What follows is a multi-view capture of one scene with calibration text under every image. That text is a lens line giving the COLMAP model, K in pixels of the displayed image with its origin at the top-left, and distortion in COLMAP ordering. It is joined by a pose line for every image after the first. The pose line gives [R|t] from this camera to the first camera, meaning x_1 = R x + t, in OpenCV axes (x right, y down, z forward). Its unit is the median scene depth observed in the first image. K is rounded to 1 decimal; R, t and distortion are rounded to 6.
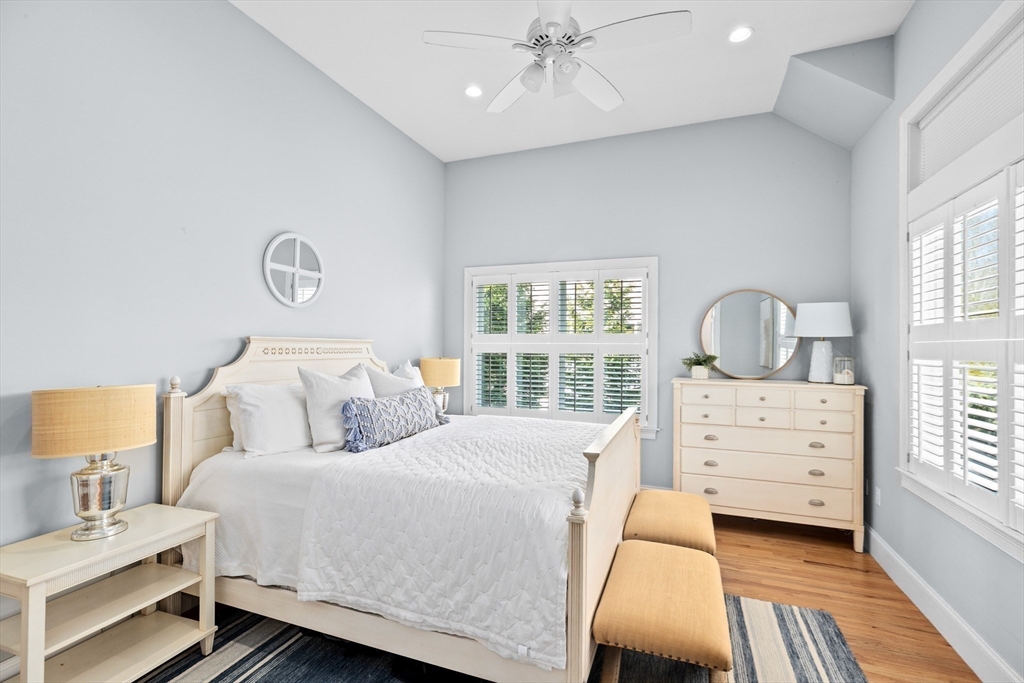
lens RADIAL K [[463.1, 0, 517.4], [0, 463.1, 343.8], [0, 0, 1]] dist [0.000481, 0.001442]
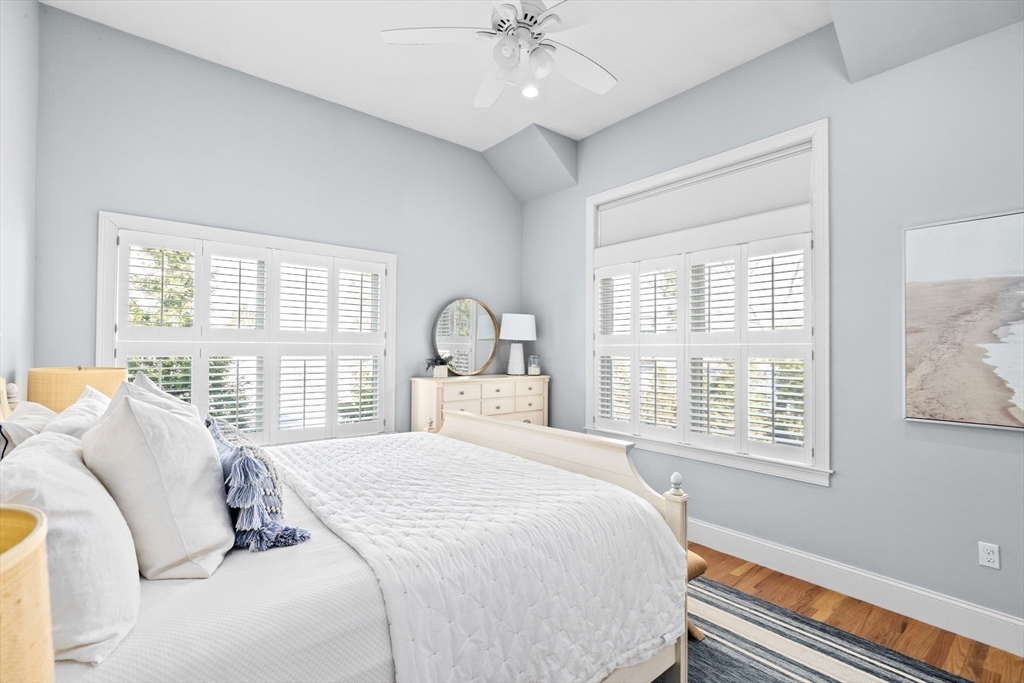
lens RADIAL K [[463.1, 0, 517.9], [0, 463.1, 343.2], [0, 0, 1]] dist [0.000481, 0.001442]
pose [[0.484514, 0.008001, 0.874747, -0.520408], [-0.008864, 0.999952, -0.004237, -0.000533], [-0.874739, -0.005701, 0.484561, 0.381043]]
